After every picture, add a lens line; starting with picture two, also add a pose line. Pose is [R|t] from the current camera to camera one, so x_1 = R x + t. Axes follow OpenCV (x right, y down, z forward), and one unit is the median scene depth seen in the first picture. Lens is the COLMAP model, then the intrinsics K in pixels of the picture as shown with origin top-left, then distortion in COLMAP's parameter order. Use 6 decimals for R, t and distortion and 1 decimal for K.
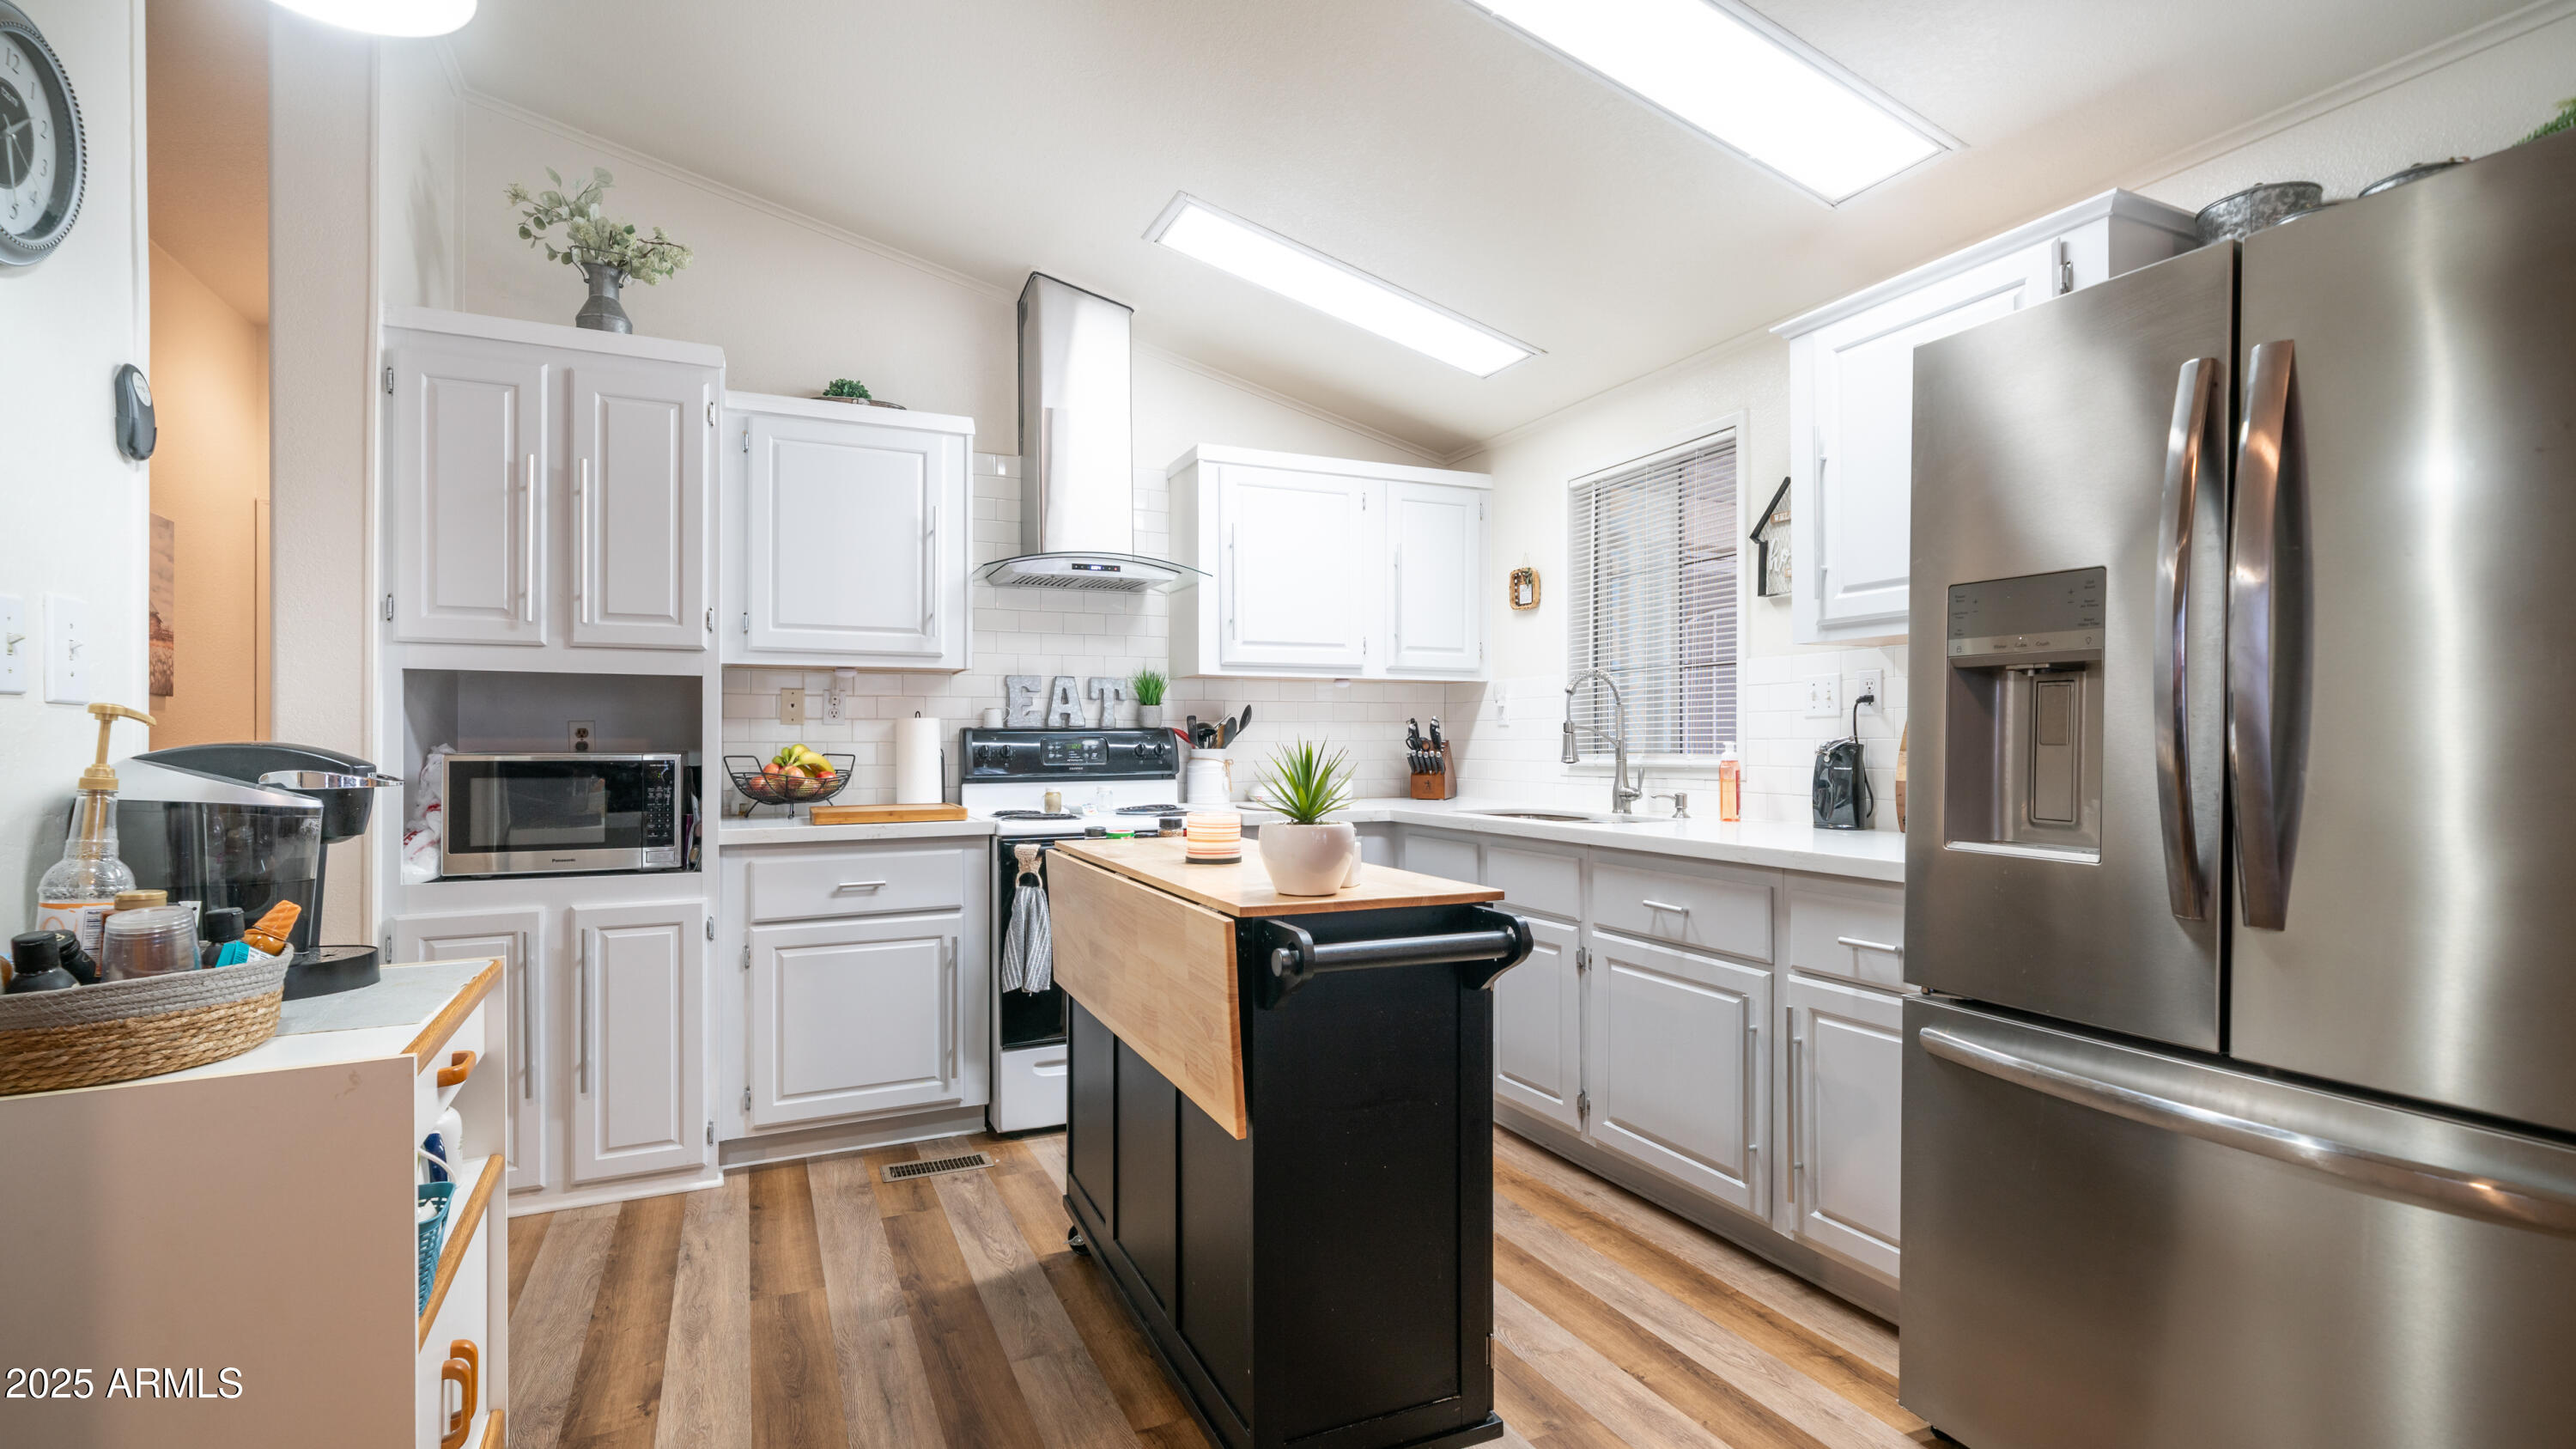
lens RADIAL K [[1166.1, 0, 1299.9], [0, 1166.1, 730.4], [0, 0, 1]] dist [-0.000609, 0.000647]
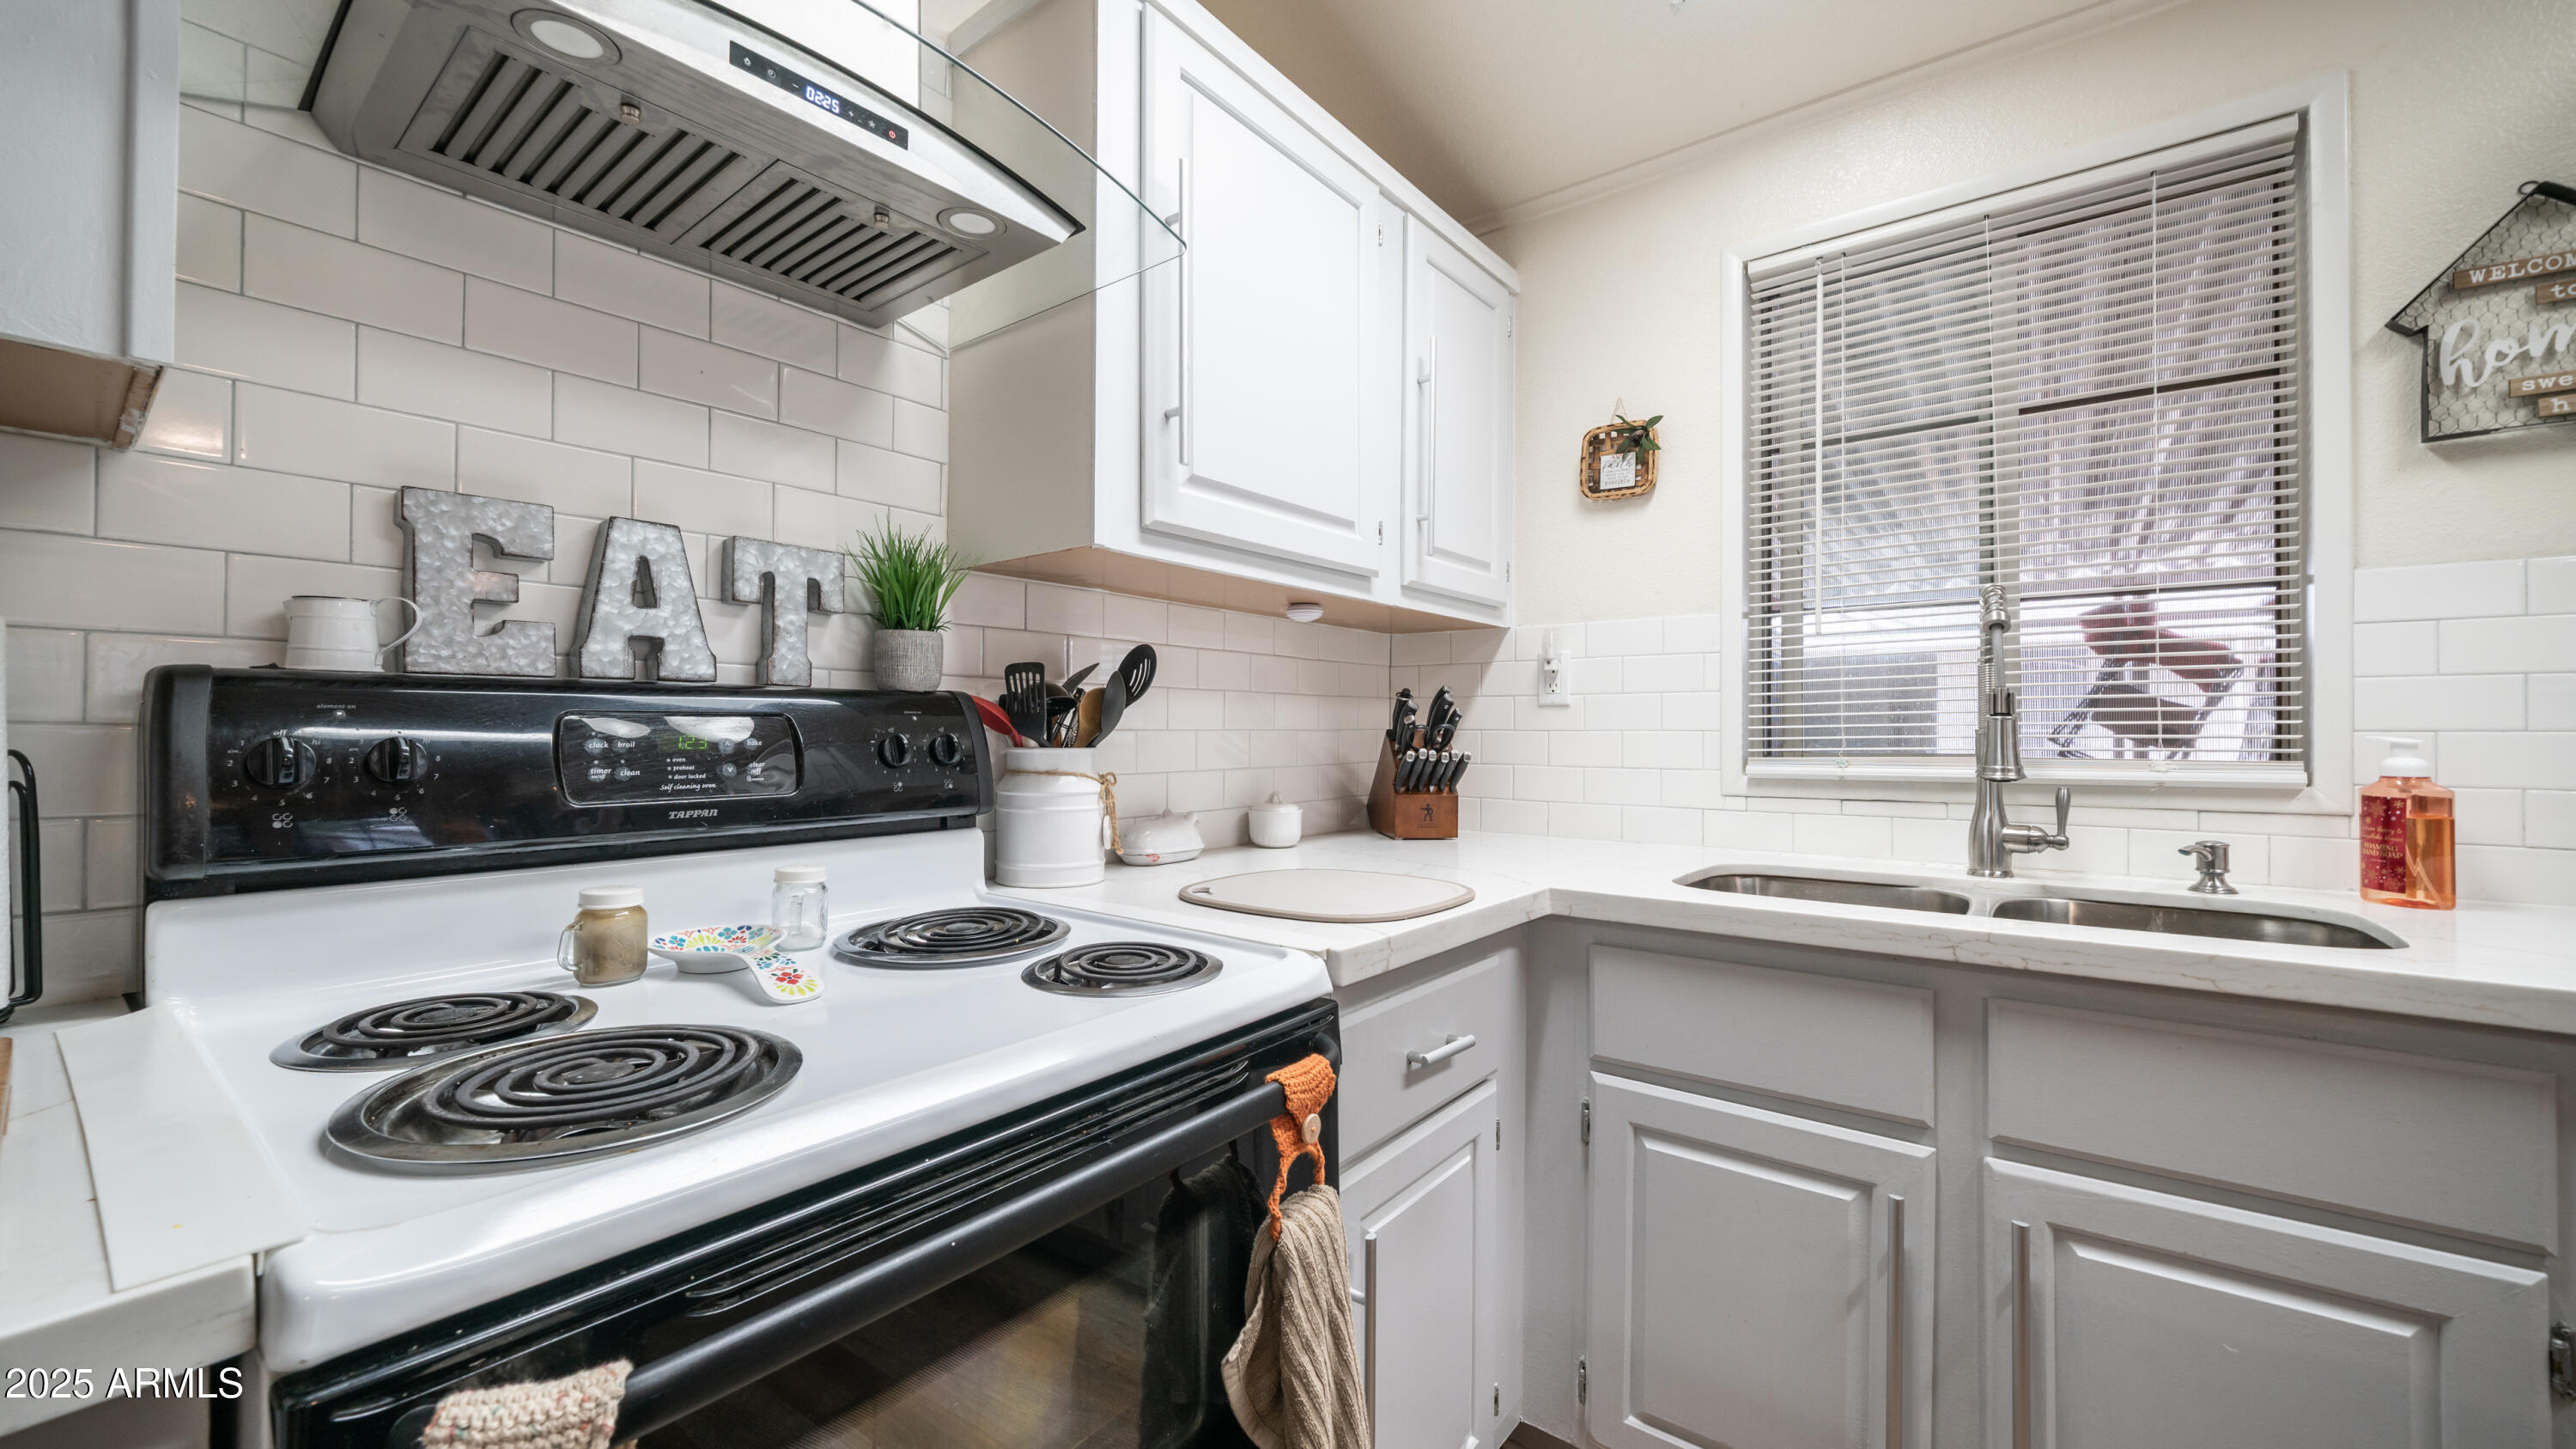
lens RADIAL K [[961.7, 0, 1293.0], [0, 961.7, 726.7], [0, 0, 1]] dist [-0.008653, -0.000110]
pose [[0.886640, 0.008068, 0.462389, -0.168760], [-0.010633, 0.999939, 0.002941, 0.007334], [-0.462337, -0.007524, 0.886672, 0.702134]]
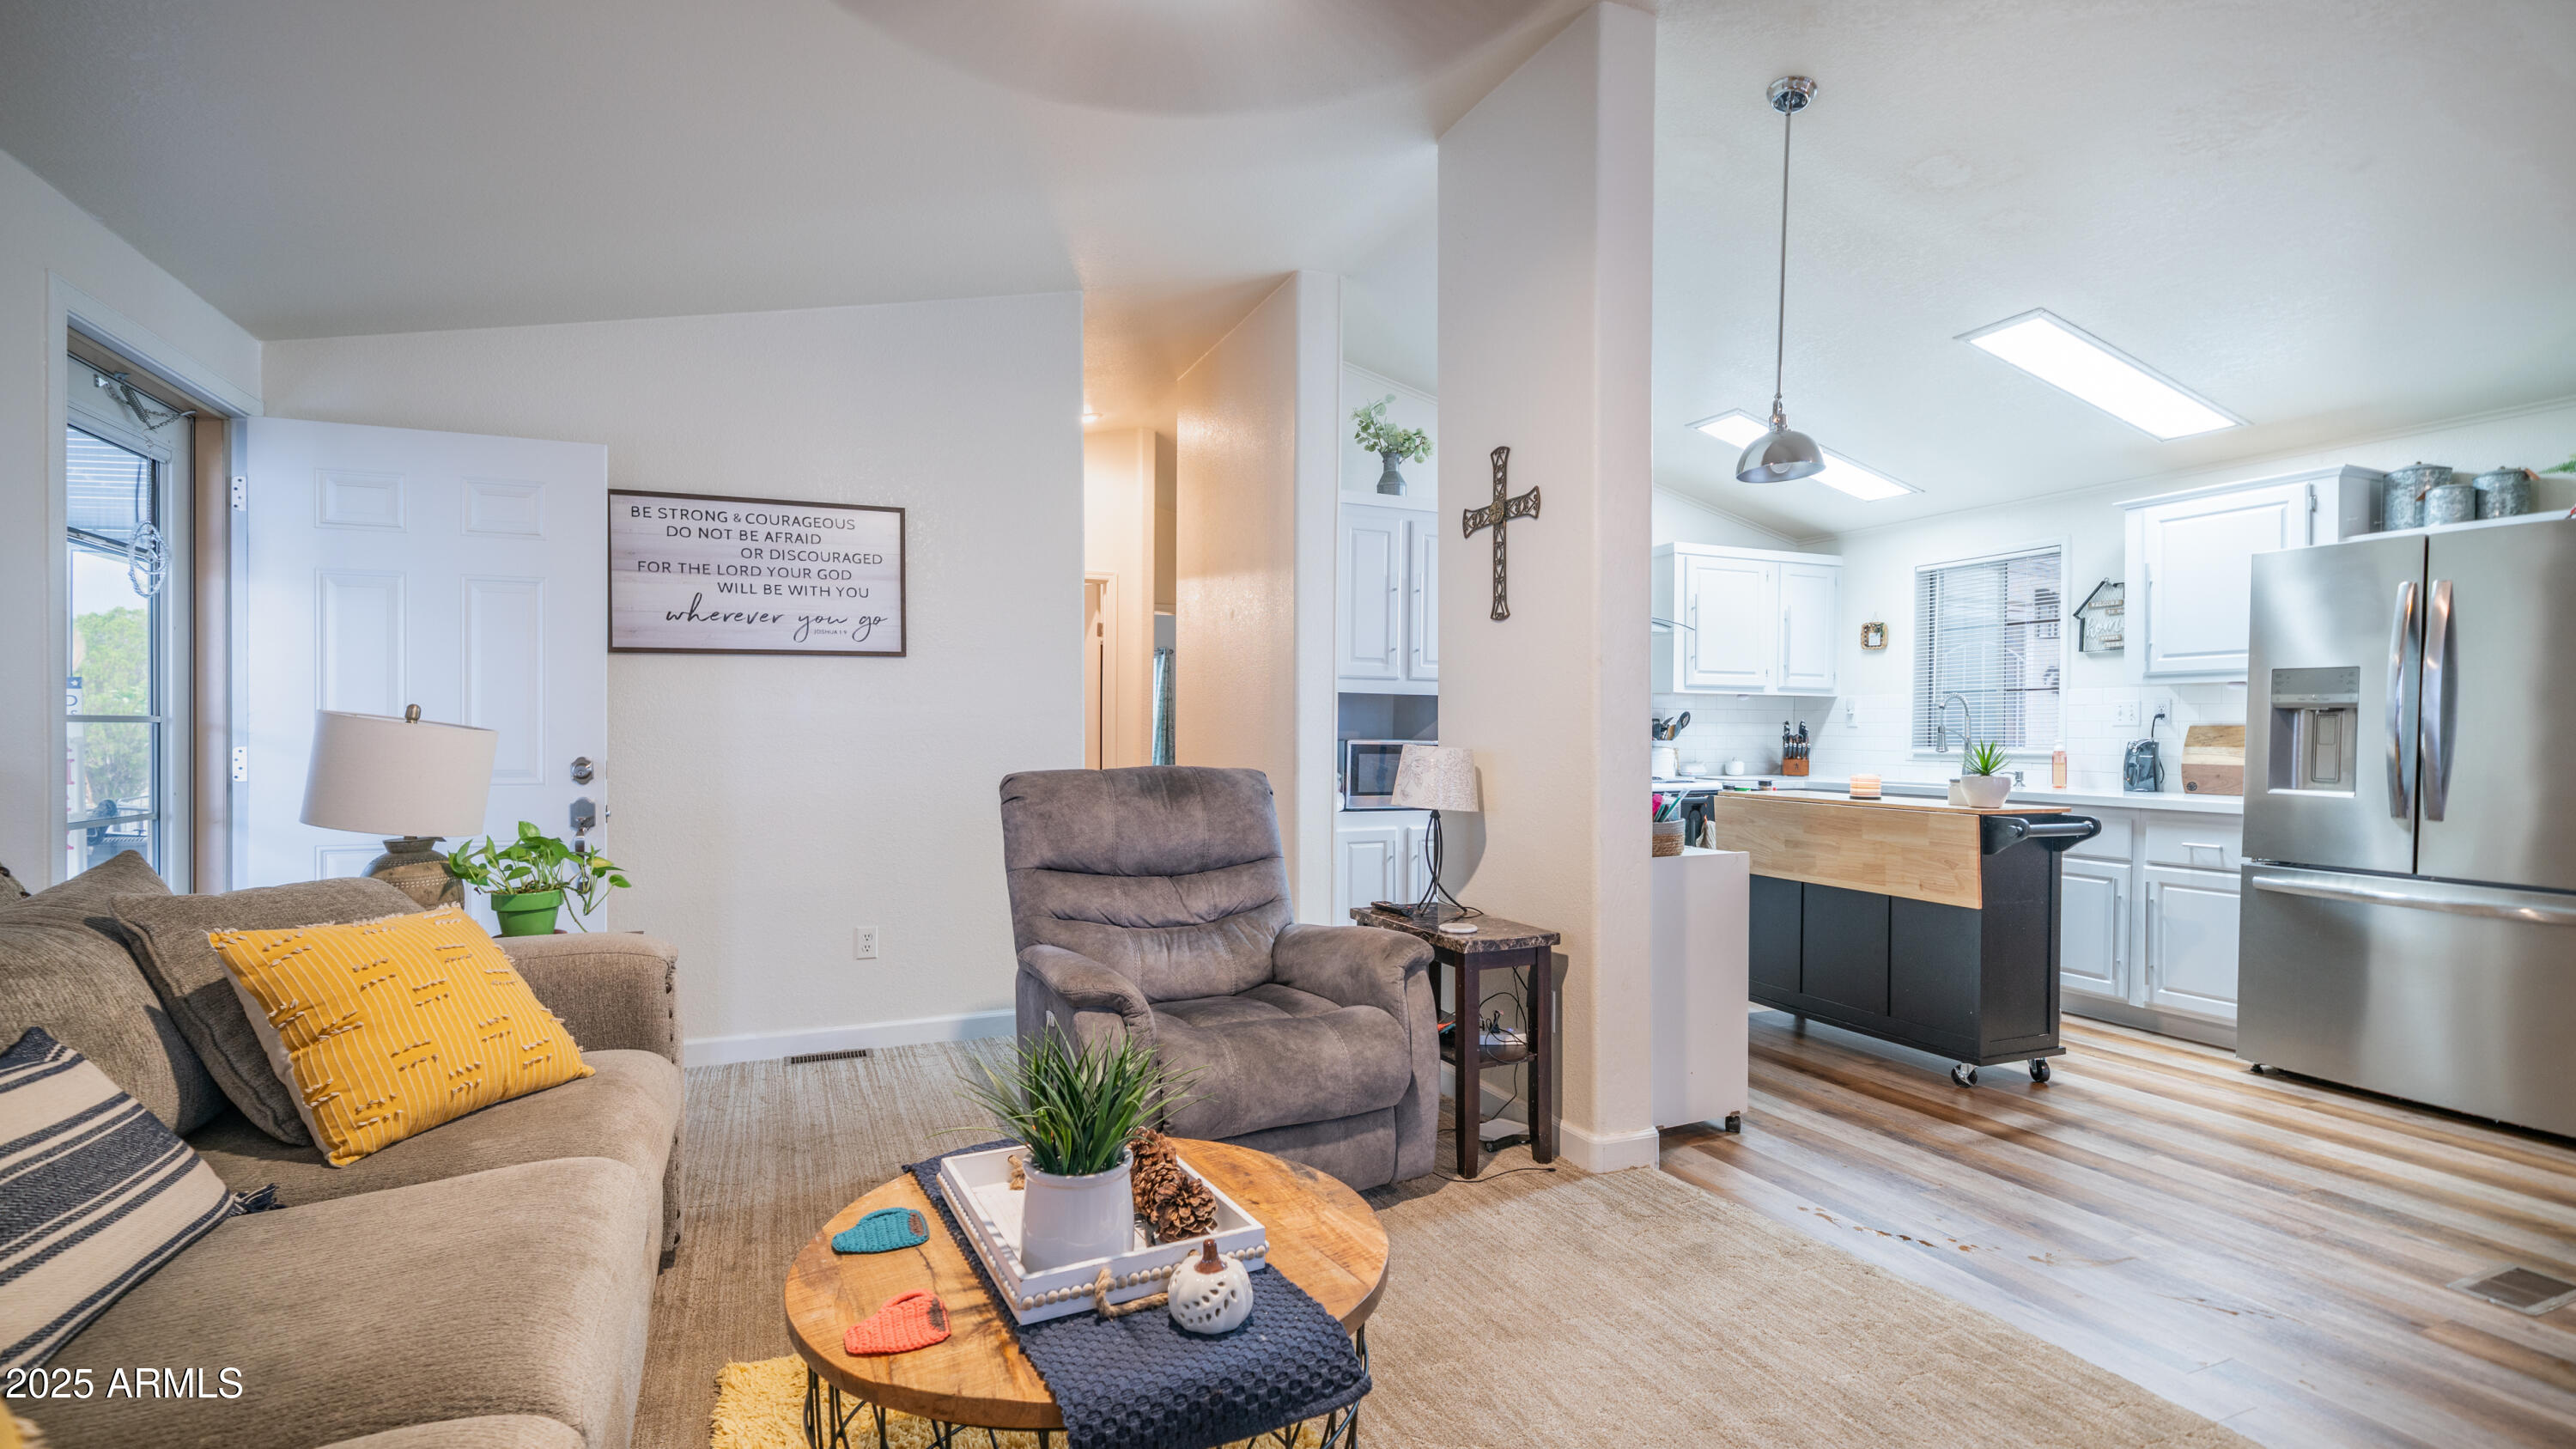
lens RADIAL K [[1166.1, 0, 1283.1], [0, 1166.1, 733.9], [0, 0, 1]] dist [-0.000609, 0.000647]
pose [[0.999506, 0.009663, -0.029917, -0.552050], [-0.009292, 0.999879, 0.012513, -0.007367], [0.030034, -0.012229, 0.999474, -0.552562]]
